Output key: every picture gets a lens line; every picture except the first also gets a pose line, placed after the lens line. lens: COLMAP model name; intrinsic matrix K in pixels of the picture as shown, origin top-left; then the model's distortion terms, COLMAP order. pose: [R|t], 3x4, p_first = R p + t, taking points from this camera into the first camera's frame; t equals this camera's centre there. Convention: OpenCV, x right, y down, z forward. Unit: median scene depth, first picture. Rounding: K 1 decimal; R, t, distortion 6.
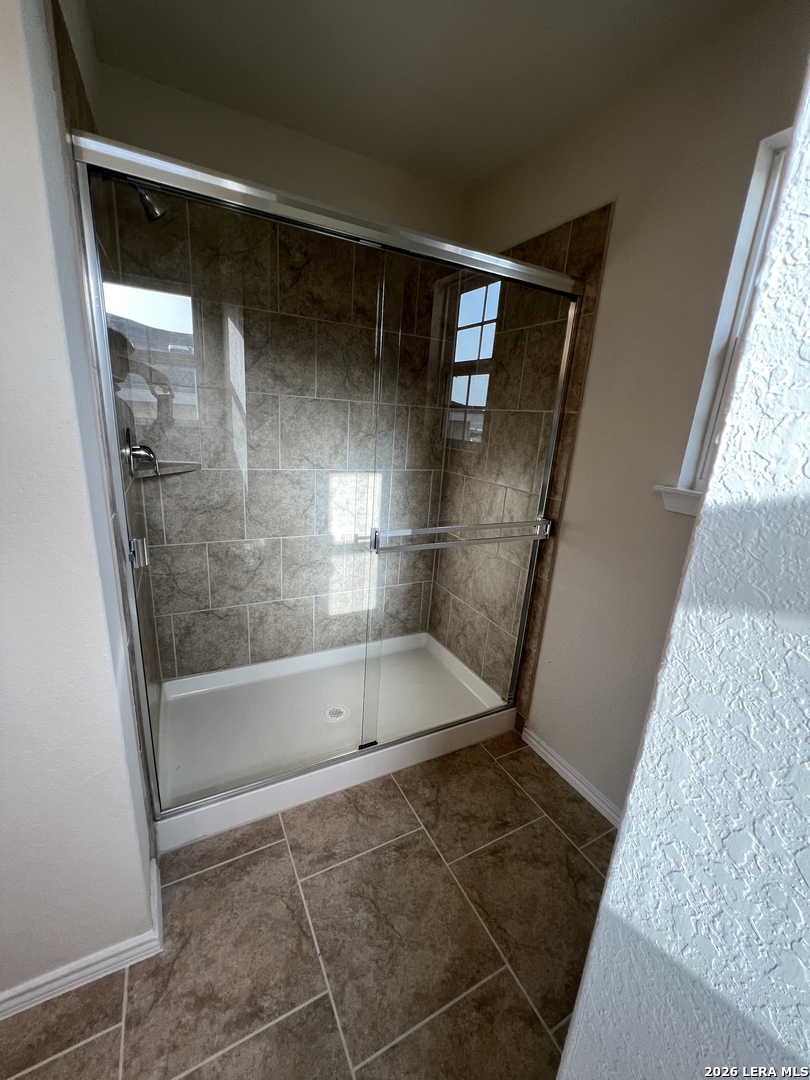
lens RADIAL K [[434.0, 0, 405.0], [0, 434.0, 540.0], [0, 0, 1]] dist [-0.001258, 0.000031]
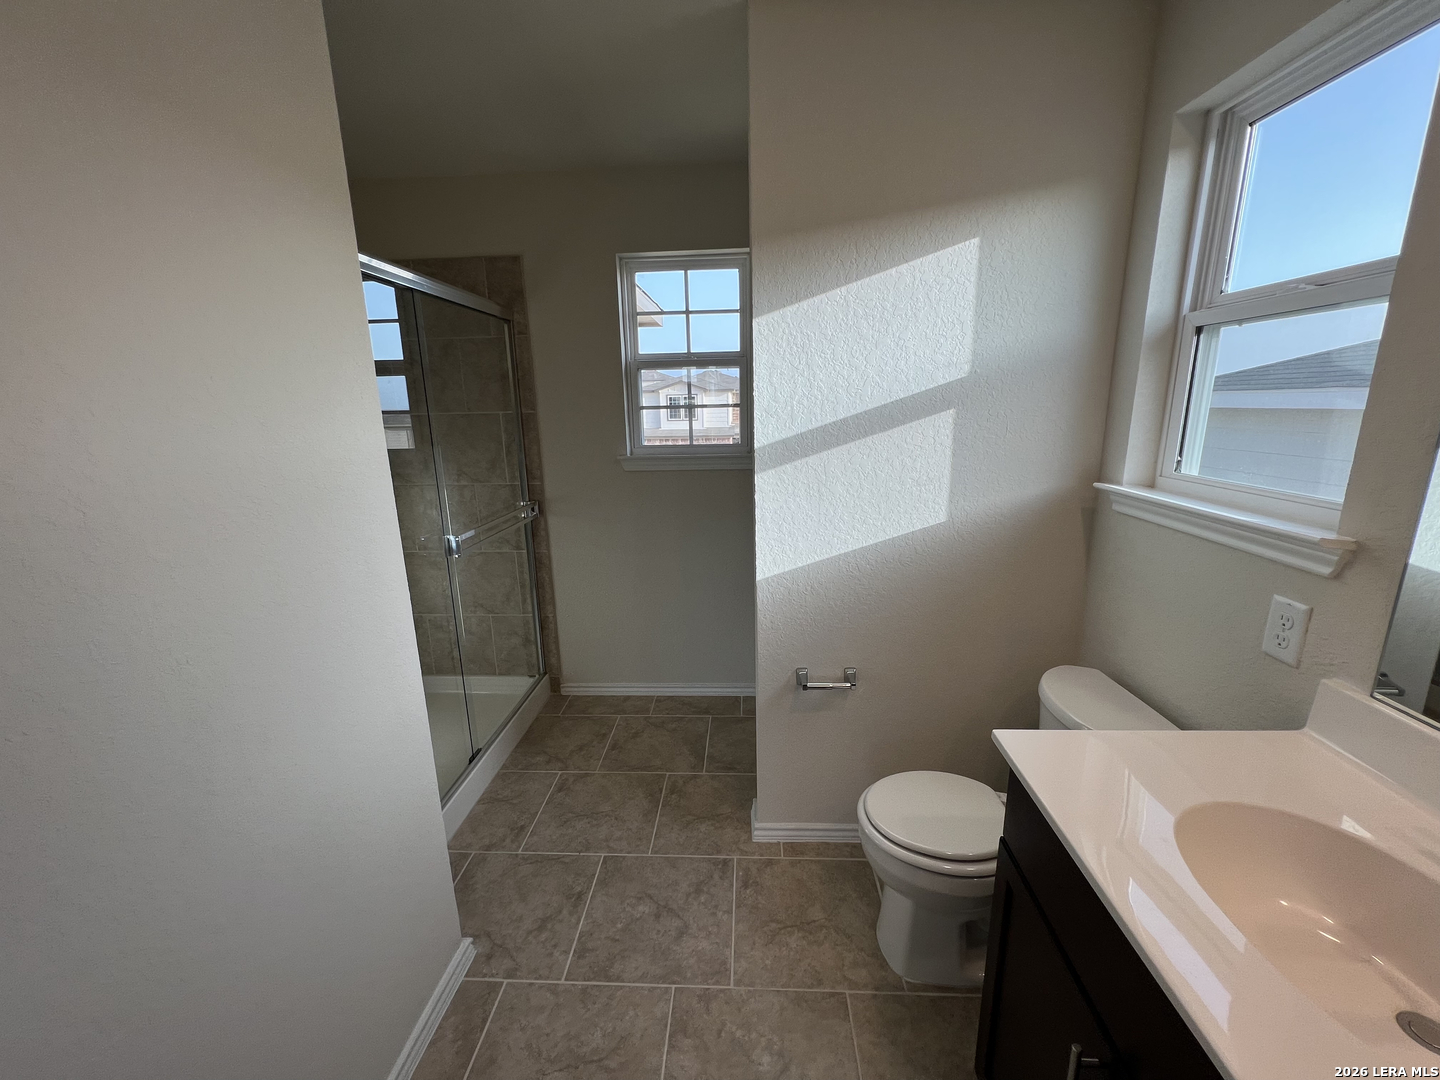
lens RADIAL K [[578.7, 0, 719.9], [0, 578.7, 542.4], [0, 0, 1]] dist [-0.001258, 0.000031]
pose [[0.511018, -0.278459, 0.813217, -0.765267], [0.286889, 0.947076, 0.144017, -0.023933], [-0.810281, 0.159708, 0.563860, -0.300487]]
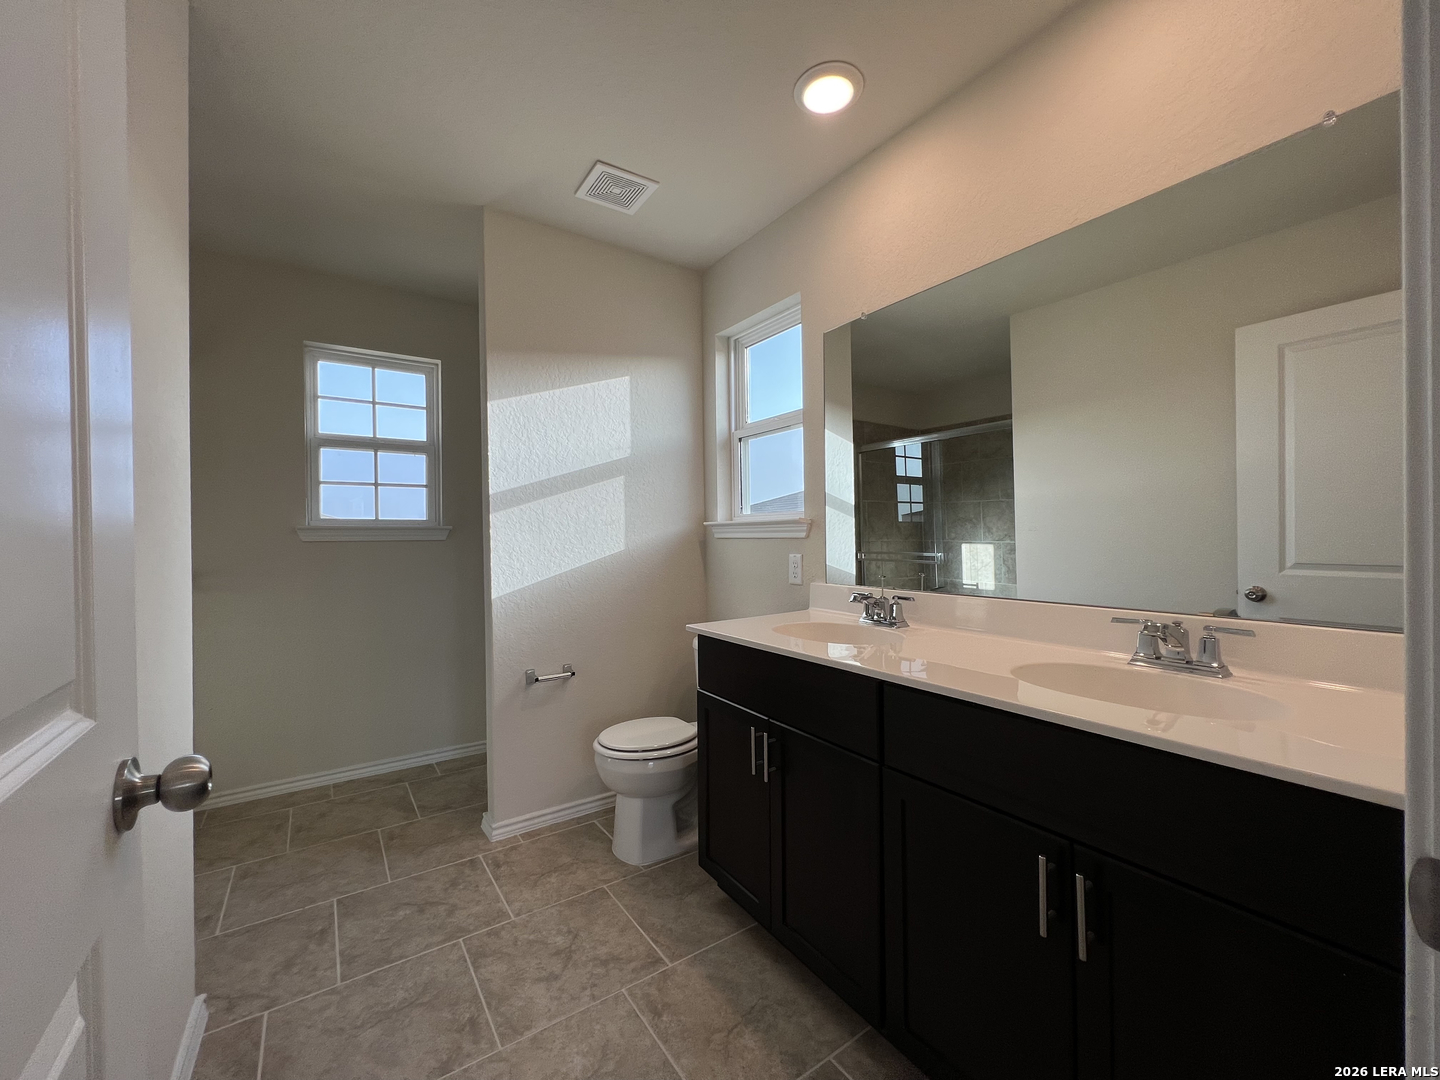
lens RADIAL K [[578.7, 0, 719.9], [0, 578.7, 542.4], [0, 0, 1]] dist [-0.001258, 0.000031]
pose [[-0.118314, -0.072060, 0.990358, -1.258937], [0.271140, 0.957117, 0.102034, 0.099214], [-0.955241, 0.280598, -0.093702, -0.153787]]
